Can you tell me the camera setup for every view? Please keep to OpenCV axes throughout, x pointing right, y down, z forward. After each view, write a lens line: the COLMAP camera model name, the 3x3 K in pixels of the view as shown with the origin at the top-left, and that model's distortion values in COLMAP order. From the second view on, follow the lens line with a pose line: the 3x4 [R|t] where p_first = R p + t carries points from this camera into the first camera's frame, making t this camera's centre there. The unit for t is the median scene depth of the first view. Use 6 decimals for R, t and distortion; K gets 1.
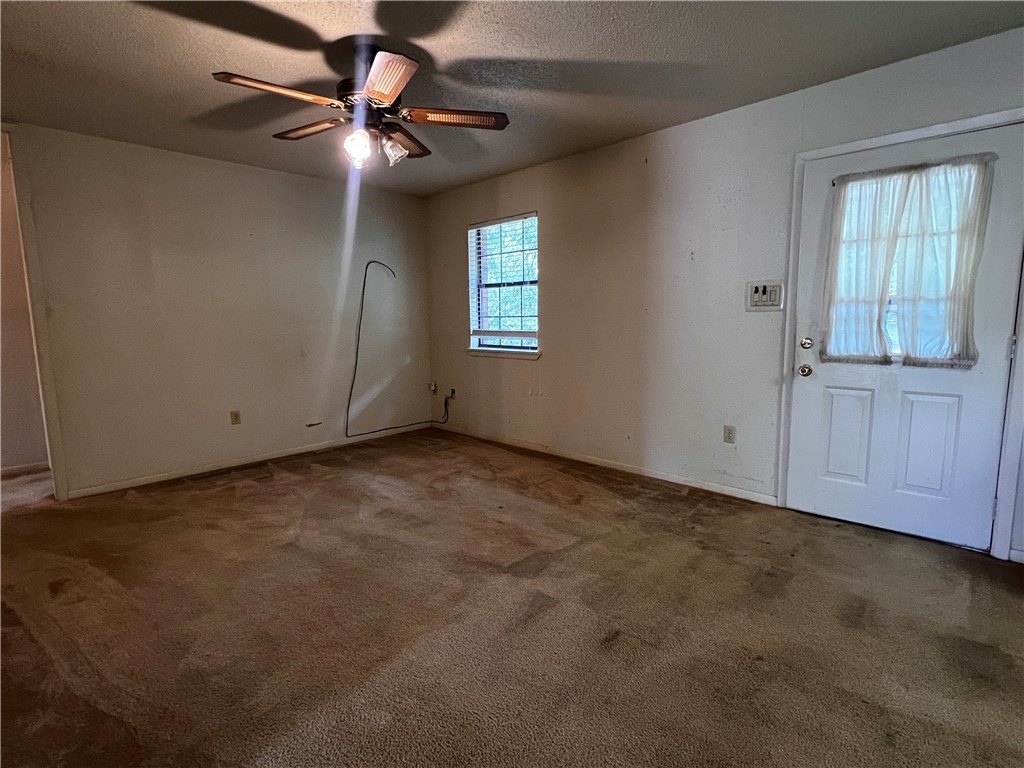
lens RADIAL K [[511.4, 0, 534.2], [0, 511.4, 381.9], [0, 0, 1]] dist [0.000330, -0.000782]
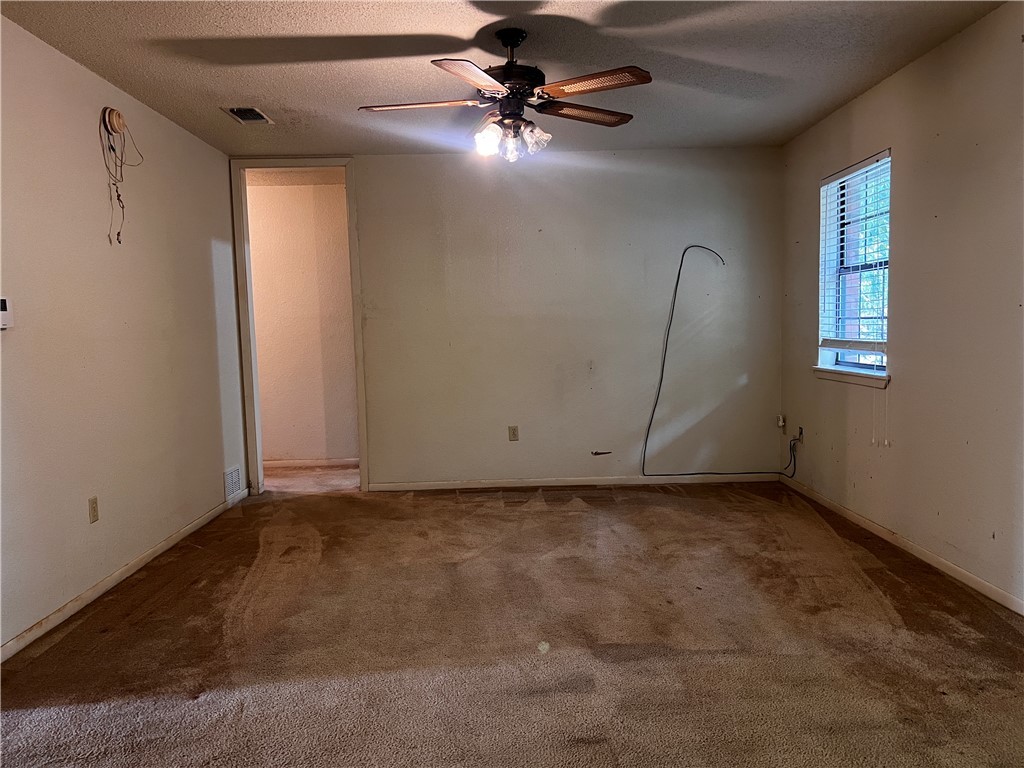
lens RADIAL K [[772.1, 0, 512.0], [0, 772.1, 384.0], [0, 0, 1]] dist [0.104894, -0.136036]
pose [[0.710816, 0.049611, -0.701626, 0.443248], [-0.076734, 0.997025, -0.007241, -0.008607], [0.699179, 0.058986, 0.712509, 0.025431]]
